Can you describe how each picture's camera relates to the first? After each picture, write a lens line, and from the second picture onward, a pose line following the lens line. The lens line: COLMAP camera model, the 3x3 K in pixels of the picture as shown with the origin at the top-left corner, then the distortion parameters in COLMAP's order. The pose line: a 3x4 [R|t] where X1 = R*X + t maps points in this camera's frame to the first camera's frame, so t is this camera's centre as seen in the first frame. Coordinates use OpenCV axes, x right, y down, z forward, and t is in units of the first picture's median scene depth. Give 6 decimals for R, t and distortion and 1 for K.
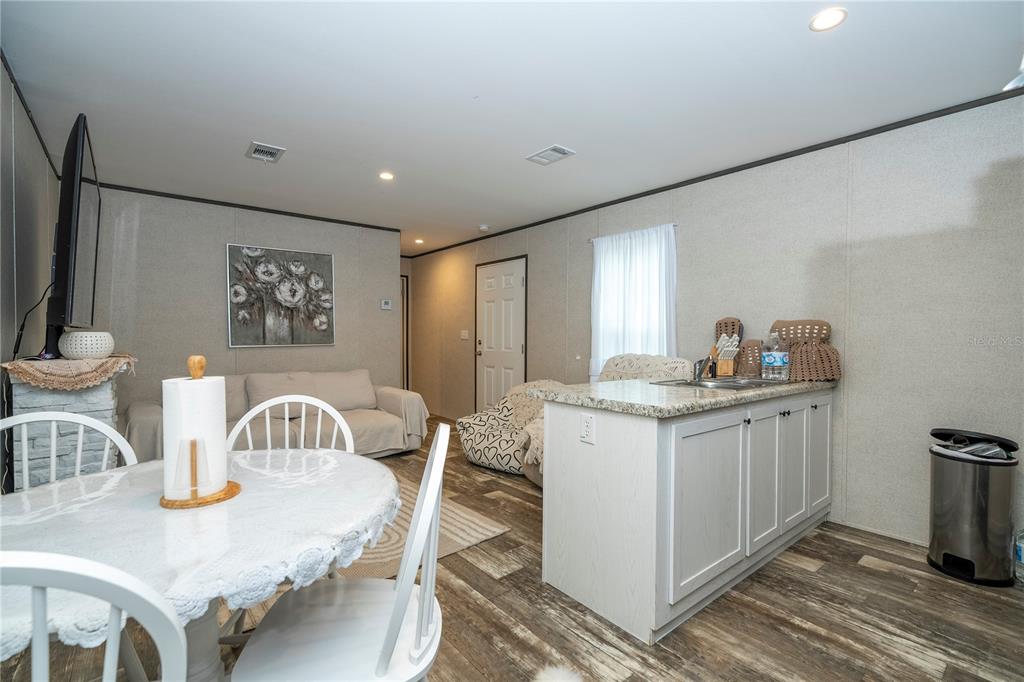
lens RADIAL K [[464.9, 0, 509.7], [0, 464.9, 341.2], [0, 0, 1]] dist [-0.000702, 0.001873]
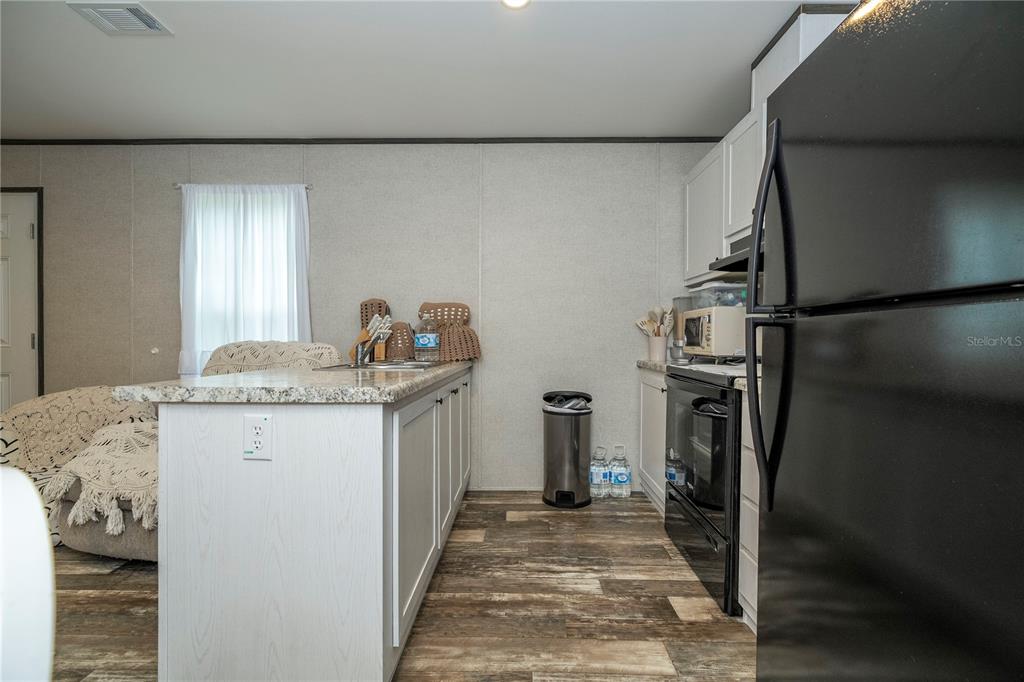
lens RADIAL K [[464.9, 0, 515.8], [0, 464.9, 342.6], [0, 0, 1]] dist [-0.000702, 0.001873]
pose [[0.638297, -0.008195, 0.769747, -0.077482], [0.009676, 0.999950, 0.002623, 0.047290], [-0.769729, 0.005774, 0.638344, 0.252720]]
